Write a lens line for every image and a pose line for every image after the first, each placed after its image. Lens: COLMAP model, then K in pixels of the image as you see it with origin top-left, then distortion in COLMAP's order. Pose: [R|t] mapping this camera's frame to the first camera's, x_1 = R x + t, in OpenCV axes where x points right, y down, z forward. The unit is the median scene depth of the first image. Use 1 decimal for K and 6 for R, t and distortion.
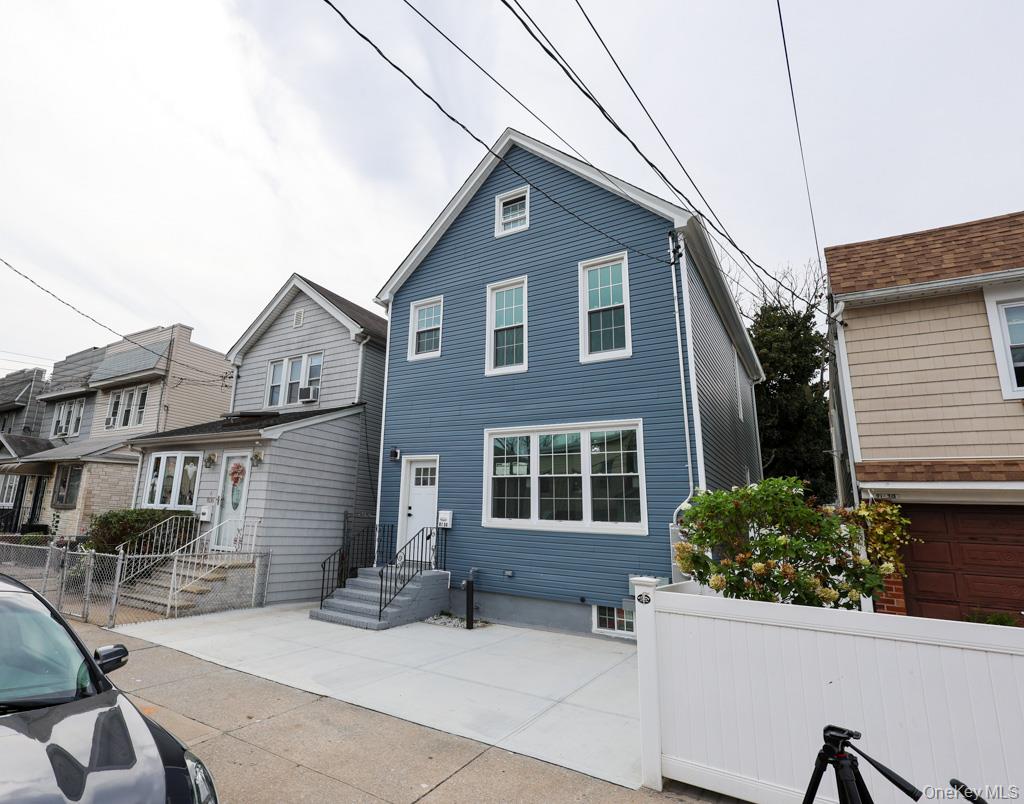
lens RADIAL K [[525.8, 0, 512.0], [0, 525.8, 402.0], [0, 0, 1]] dist [0.000271, -0.000191]
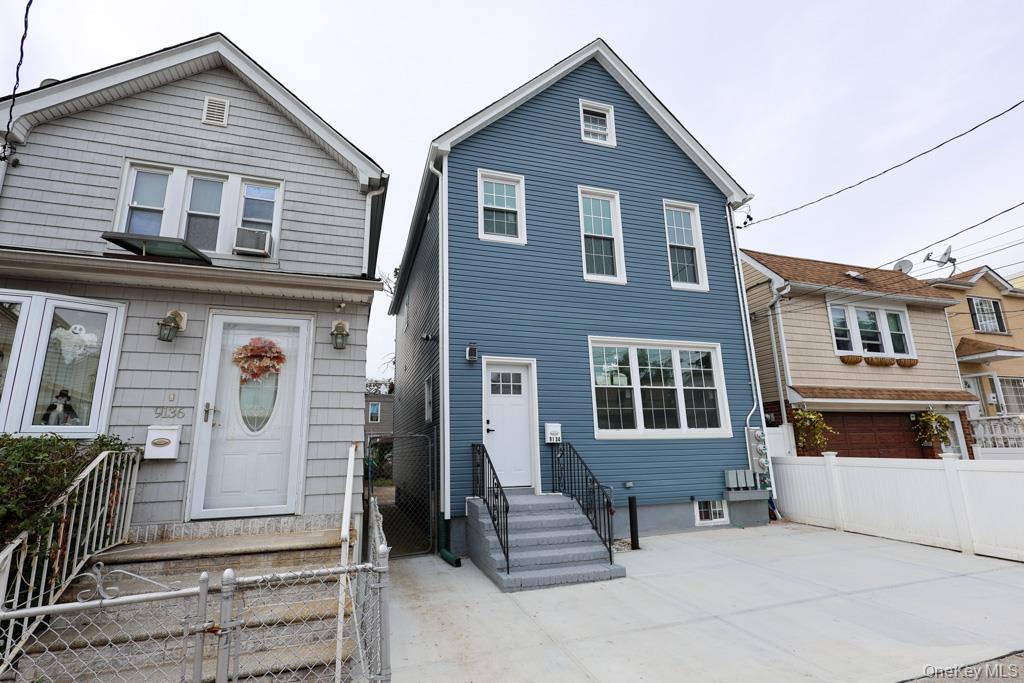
lens RADIAL K [[420.8, 0, 506.9], [0, 420.8, 350.0], [0, 0, 1]] dist [0.000235, 0.000053]
pose [[0.683599, 0.106417, 0.722058, -0.701791], [-0.118071, 0.992406, -0.034478, 0.121879], [-0.720244, -0.061685, 0.690973, 0.593151]]
